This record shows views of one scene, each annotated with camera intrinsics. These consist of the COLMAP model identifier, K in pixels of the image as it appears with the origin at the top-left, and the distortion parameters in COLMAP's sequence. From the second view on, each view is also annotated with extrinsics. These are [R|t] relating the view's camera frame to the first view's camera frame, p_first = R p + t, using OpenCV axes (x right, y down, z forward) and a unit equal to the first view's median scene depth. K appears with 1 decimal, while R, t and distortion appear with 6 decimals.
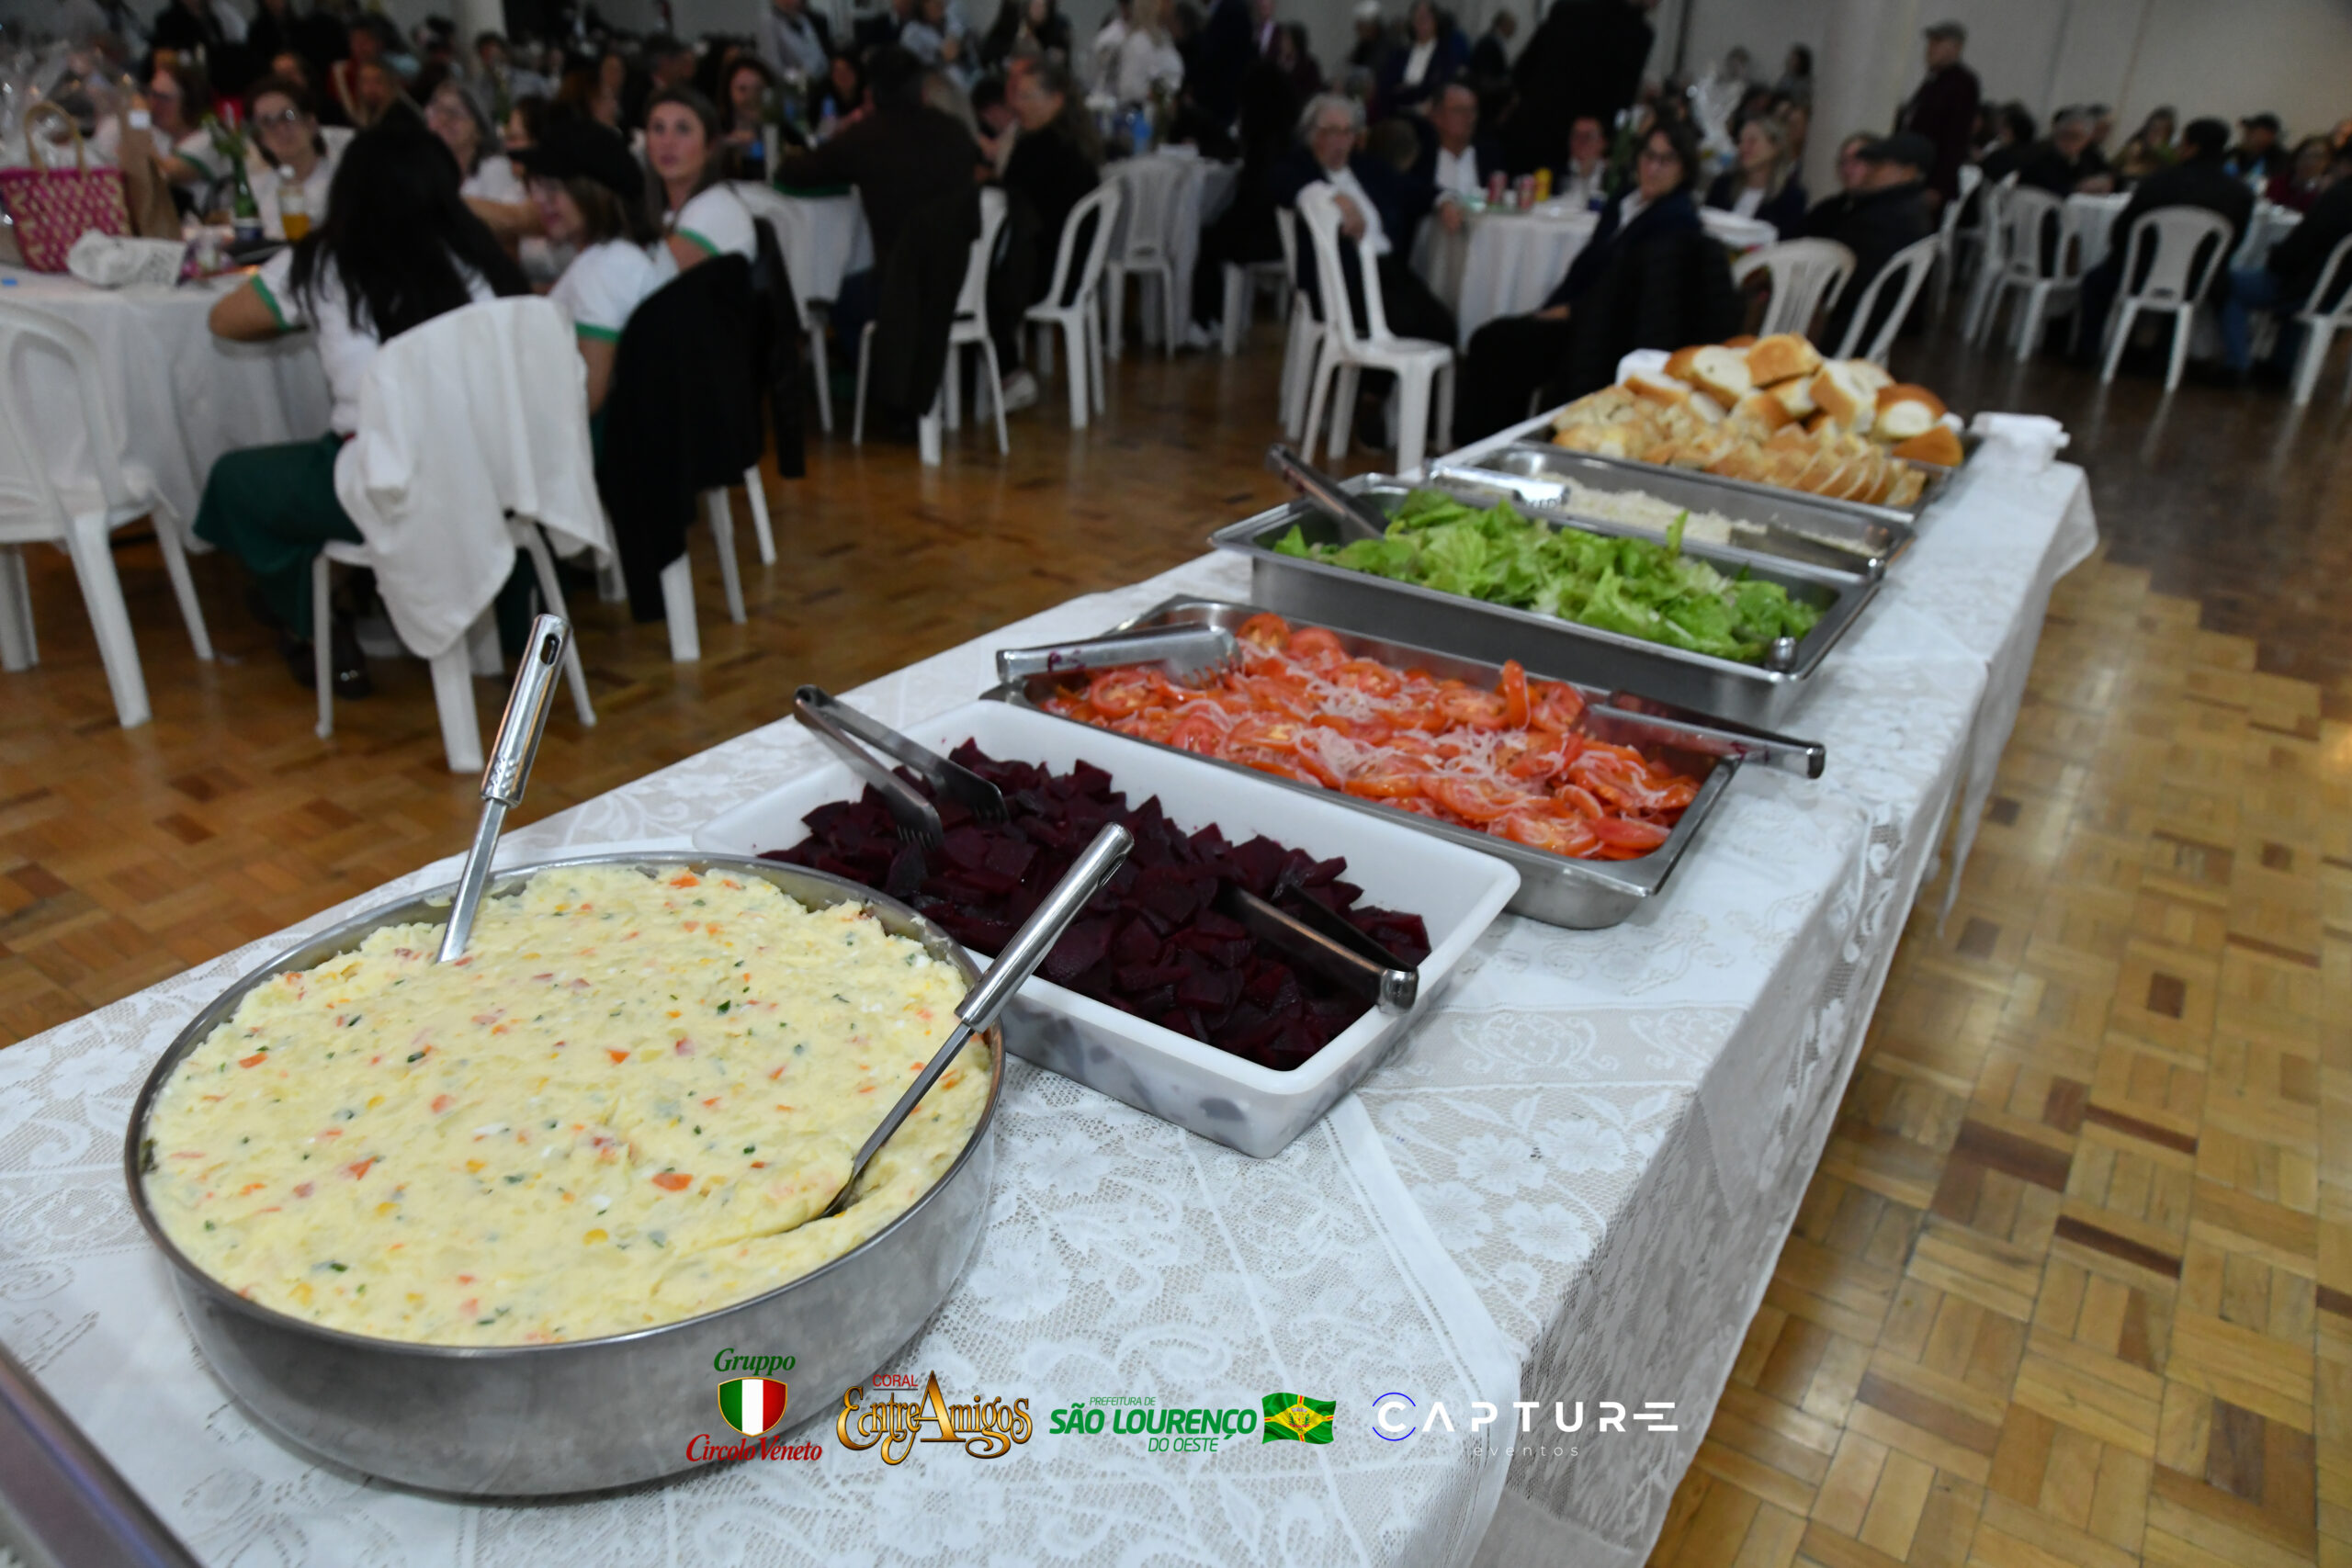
lens RADIAL K [[1624.0, 0, 1175.2], [0, 1624.0, 780.5], [0, 0, 1]] dist [-0.125385, 0.082936]
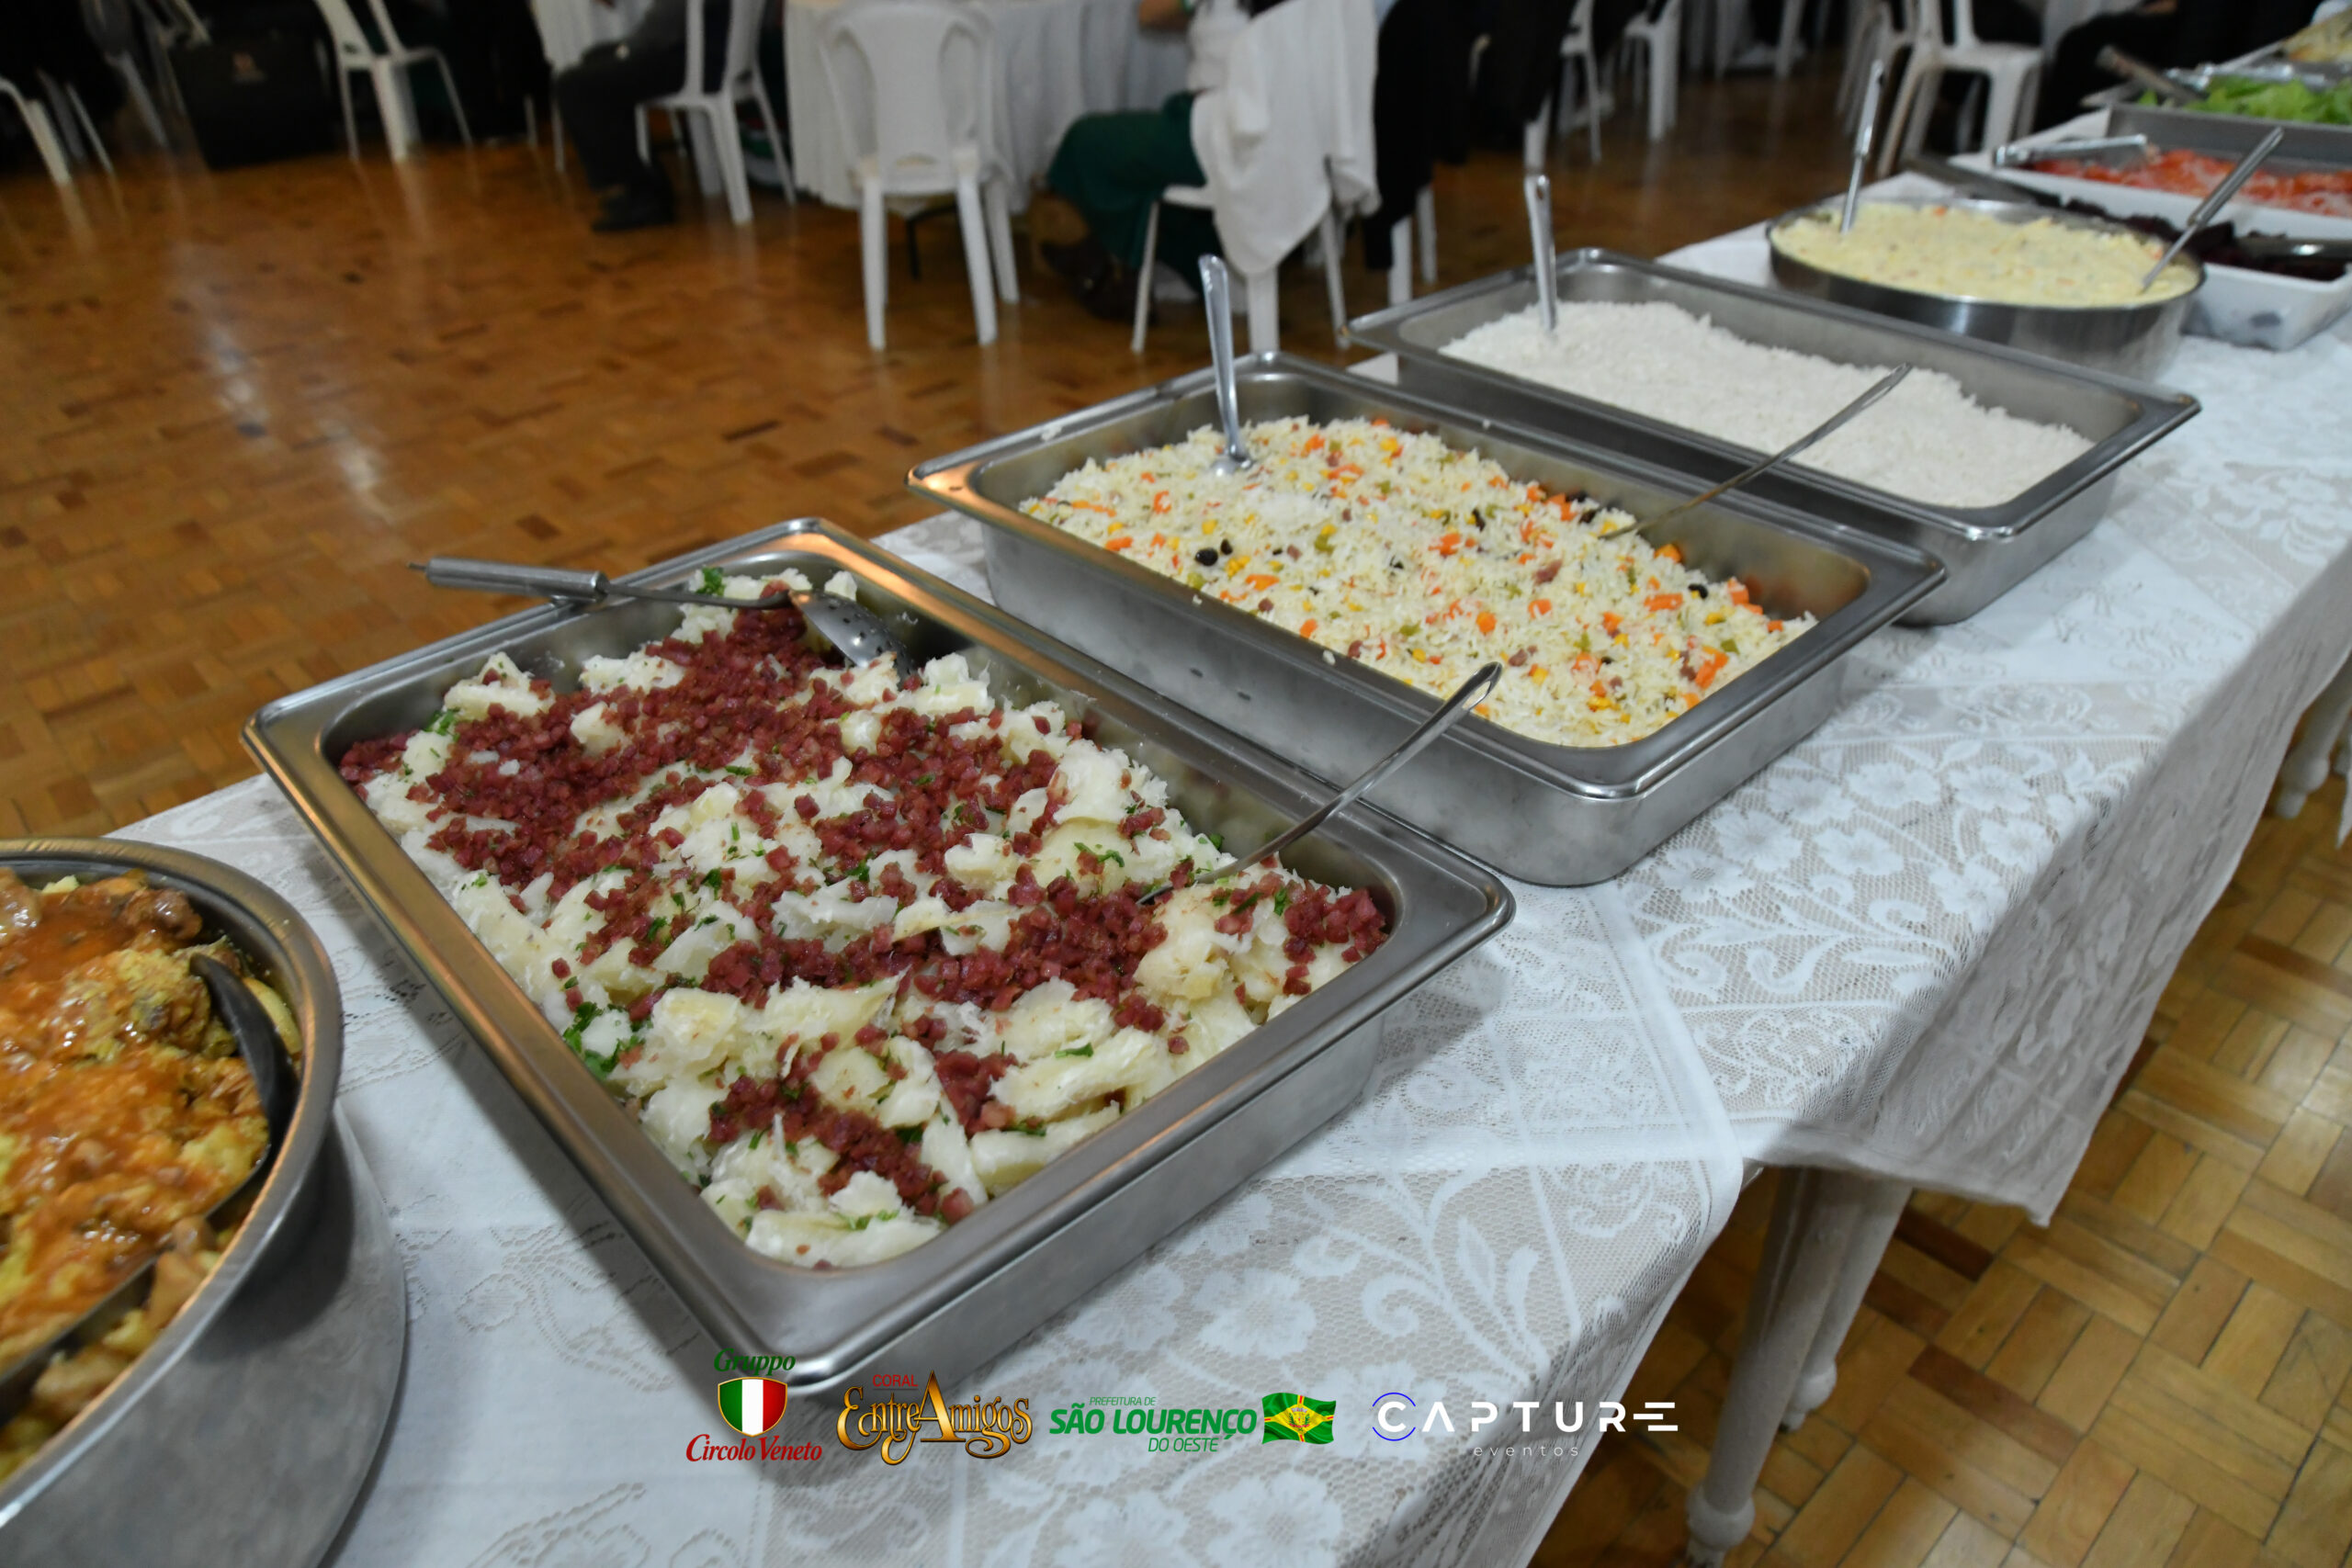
lens RADIAL K [[1624.0, 0, 1175.2], [0, 1624.0, 780.5], [0, 0, 1]] dist [-0.125385, 0.082936]
pose [[0.971704, 0.060749, -0.228256, -0.118977], [-0.030206, 0.990386, 0.134997, 0.085372], [0.234263, -0.124282, 0.964196, -0.176516]]
